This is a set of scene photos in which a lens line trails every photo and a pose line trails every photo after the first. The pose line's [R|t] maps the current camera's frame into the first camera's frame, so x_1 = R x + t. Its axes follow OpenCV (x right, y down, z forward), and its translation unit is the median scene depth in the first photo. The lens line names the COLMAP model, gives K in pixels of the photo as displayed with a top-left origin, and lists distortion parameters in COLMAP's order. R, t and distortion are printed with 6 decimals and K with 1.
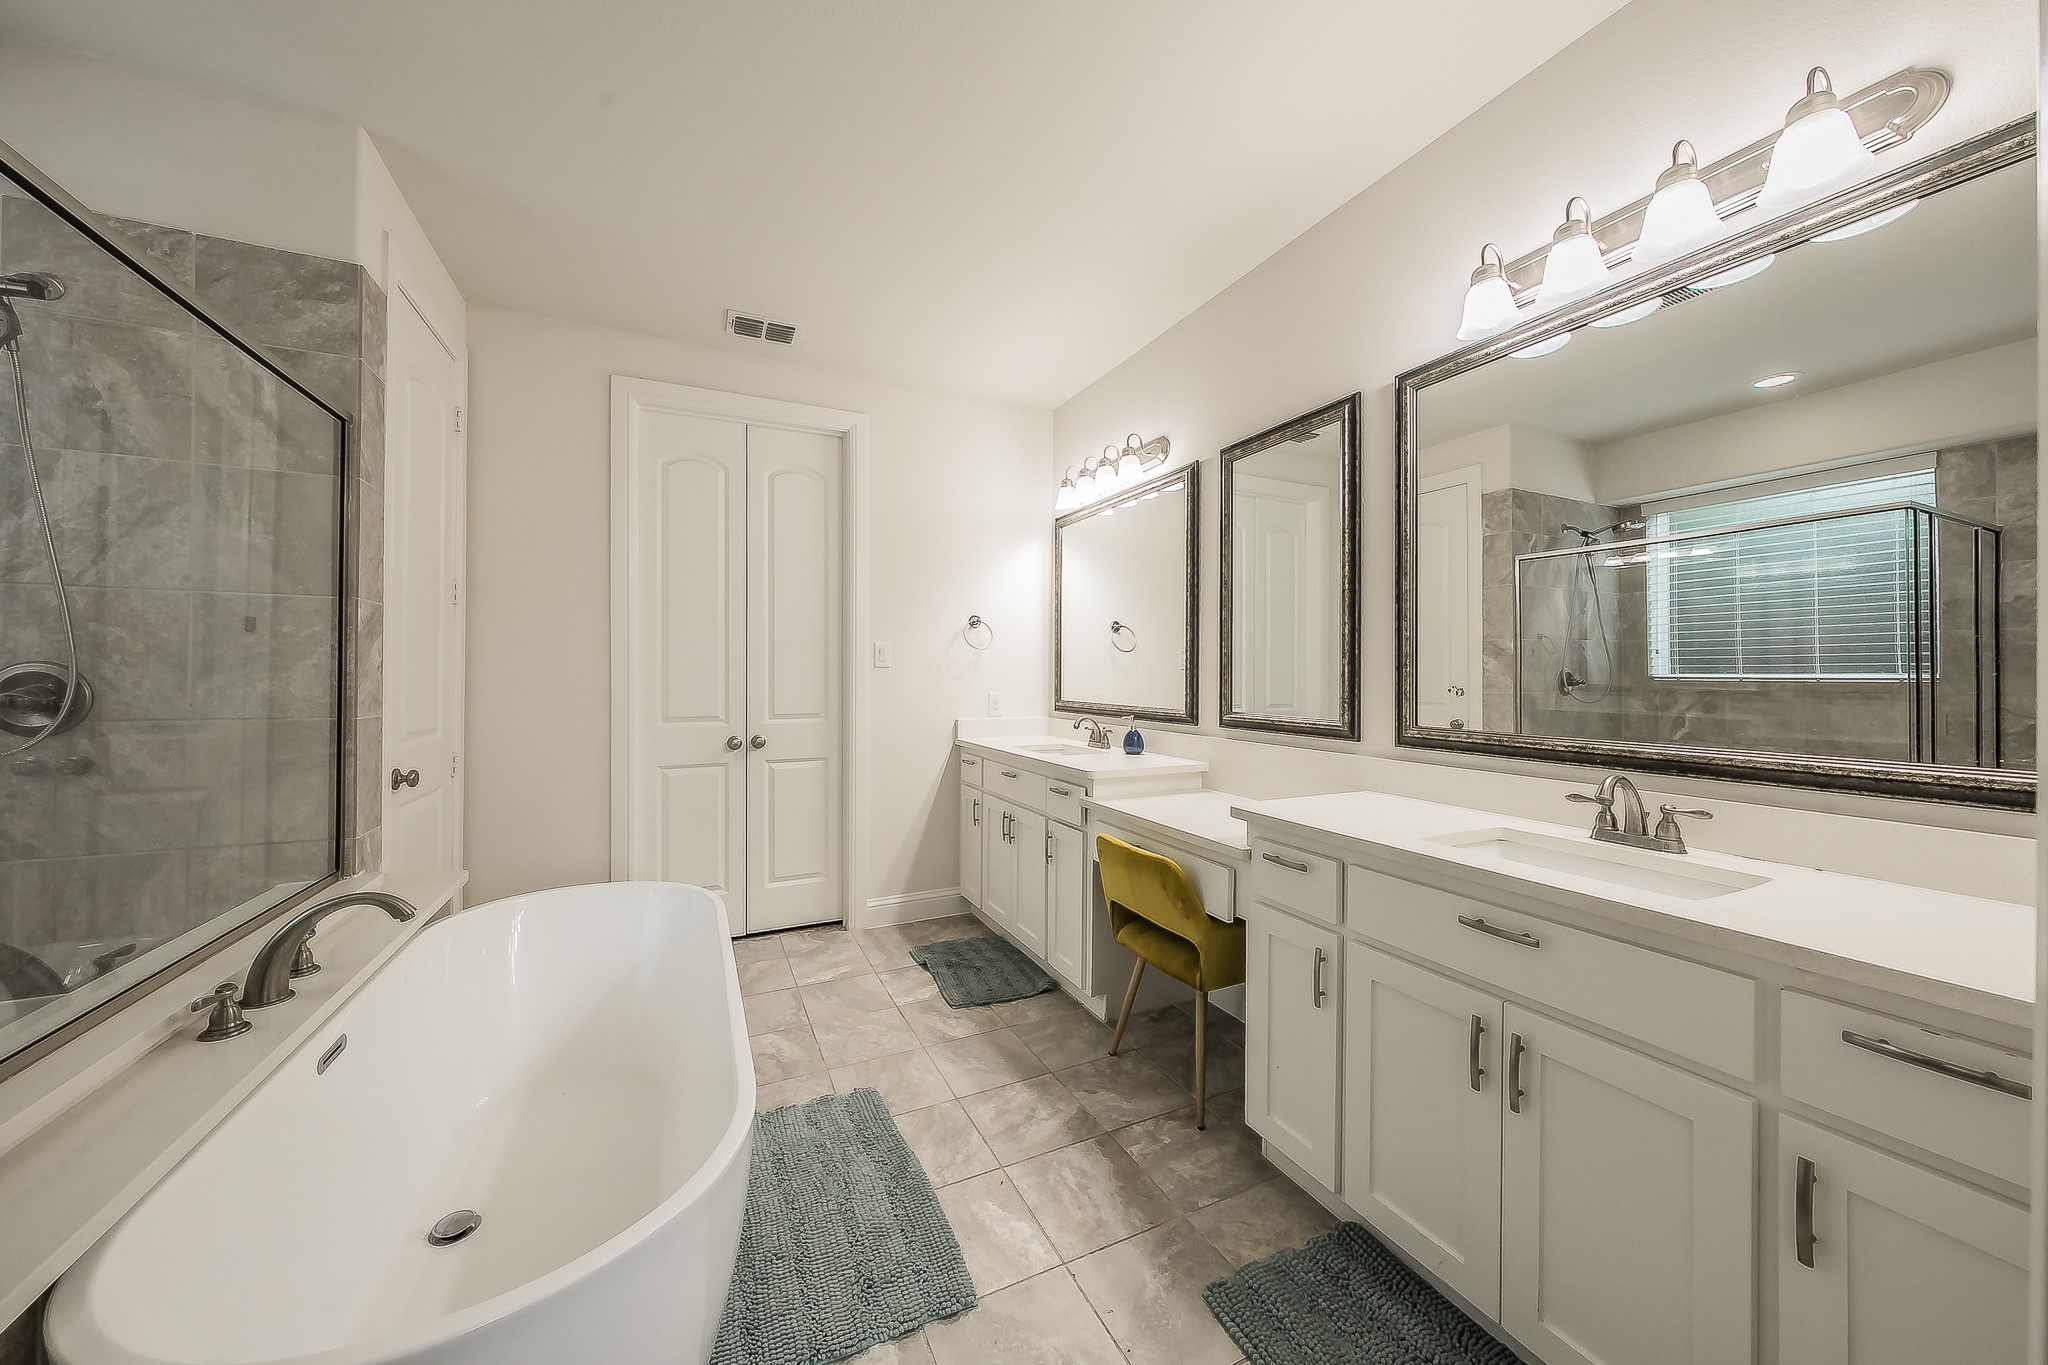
lens RADIAL K [[696.4, 0, 1018.3], [0, 696.4, 672.8], [0, 0, 1]] dist [-0.000587, -0.000135]
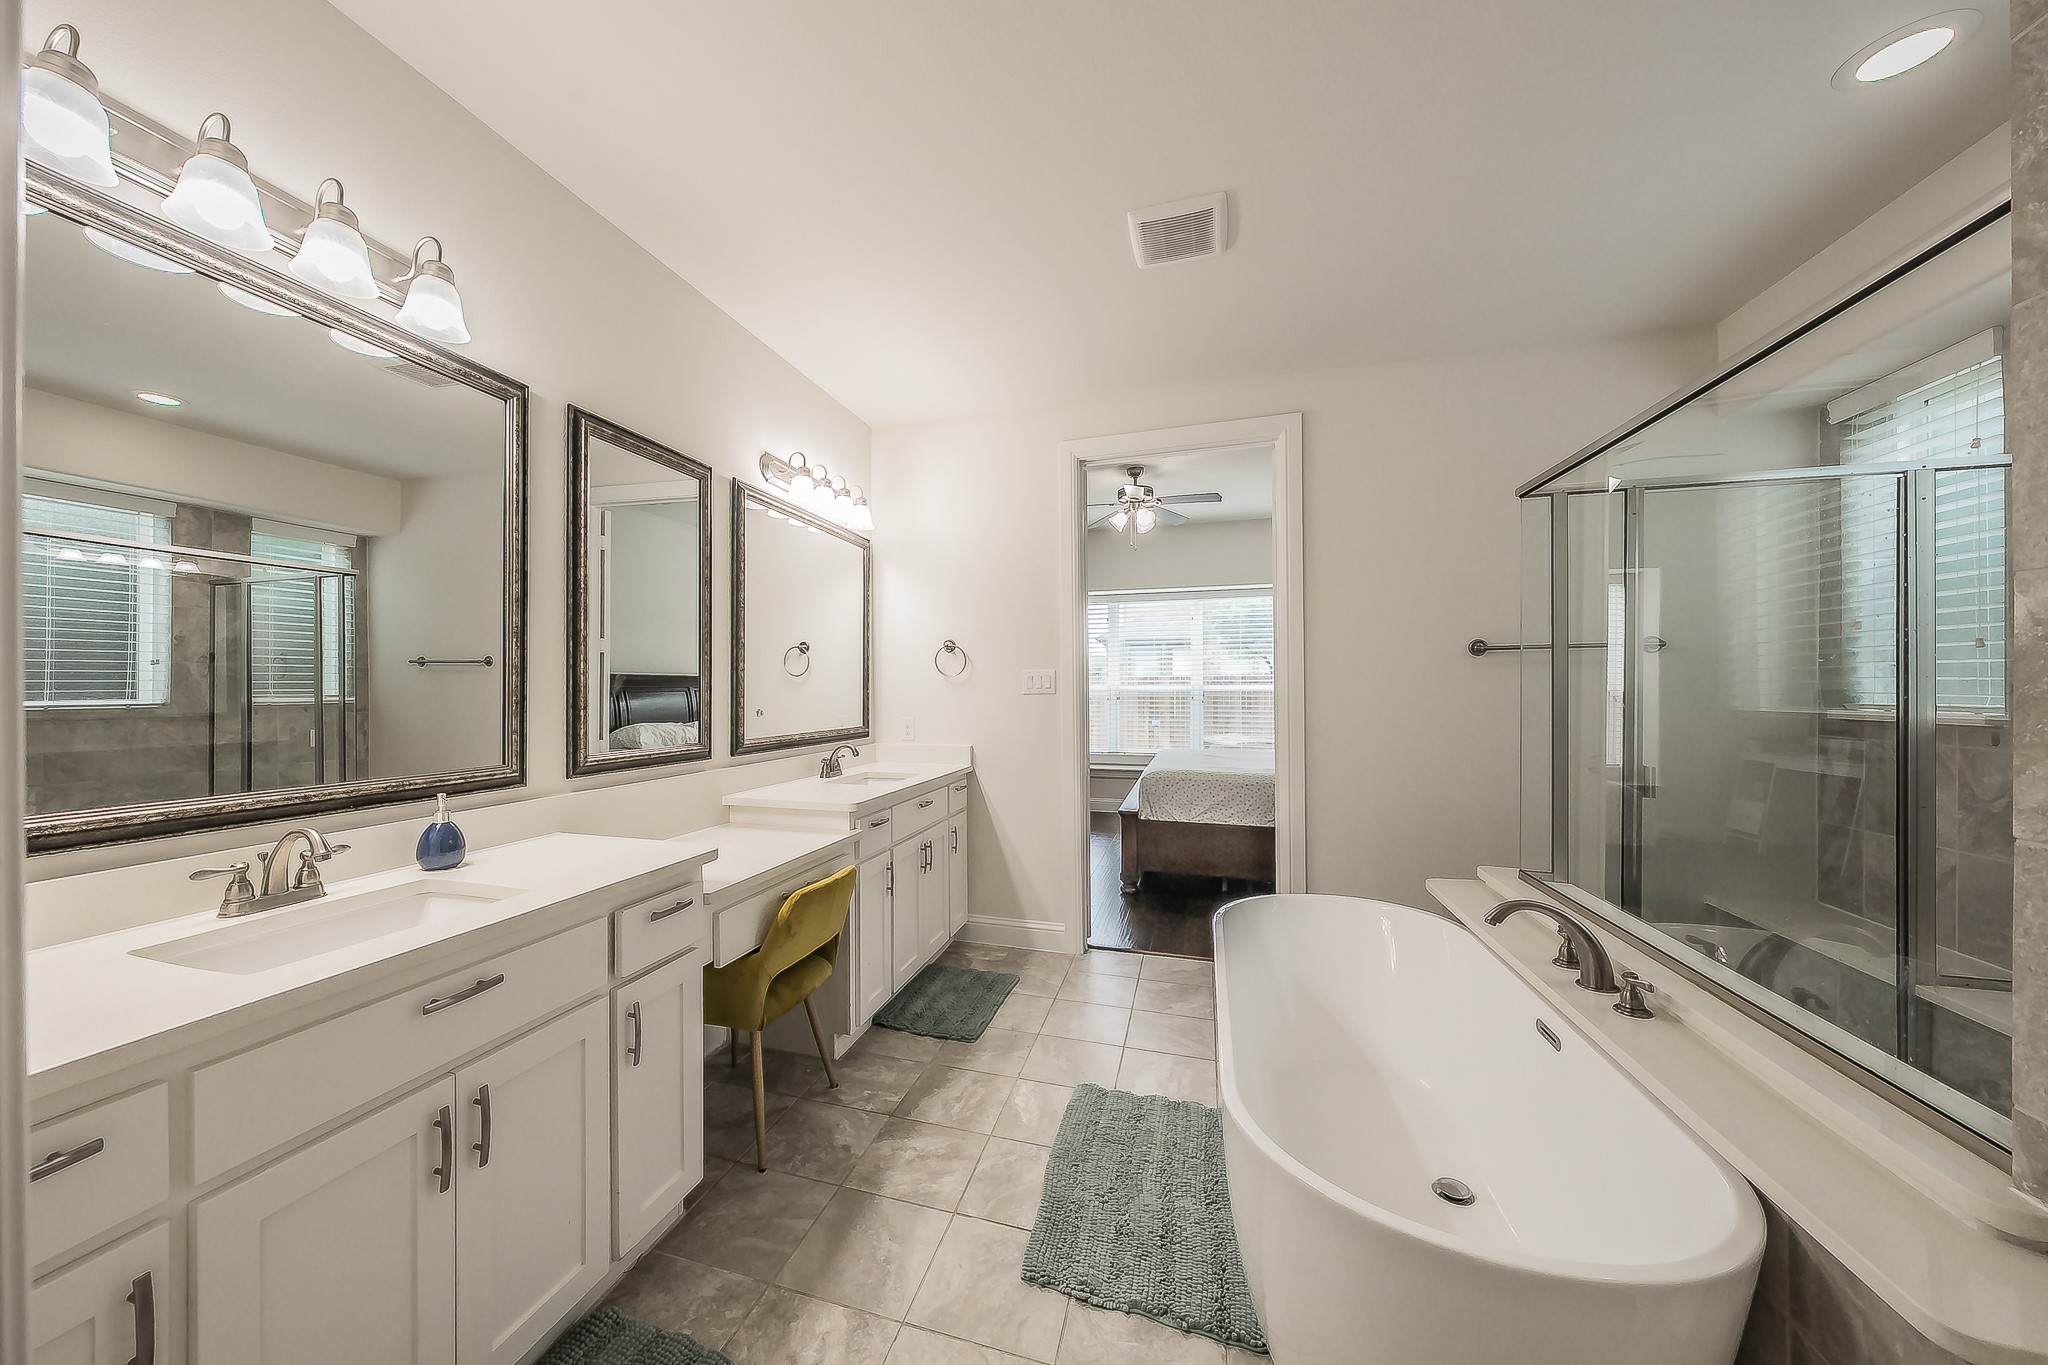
lens RADIAL K [[724.1, 0, 969.0], [0, 724.1, 690.7], [0, 0, 1]] dist [-0.000544, -0.000050]
pose [[-0.724998, -0.006979, 0.688716, -0.702763], [-0.006428, 0.999974, 0.003367, -0.025782], [-0.688721, -0.001986, -0.725023, 1.628054]]
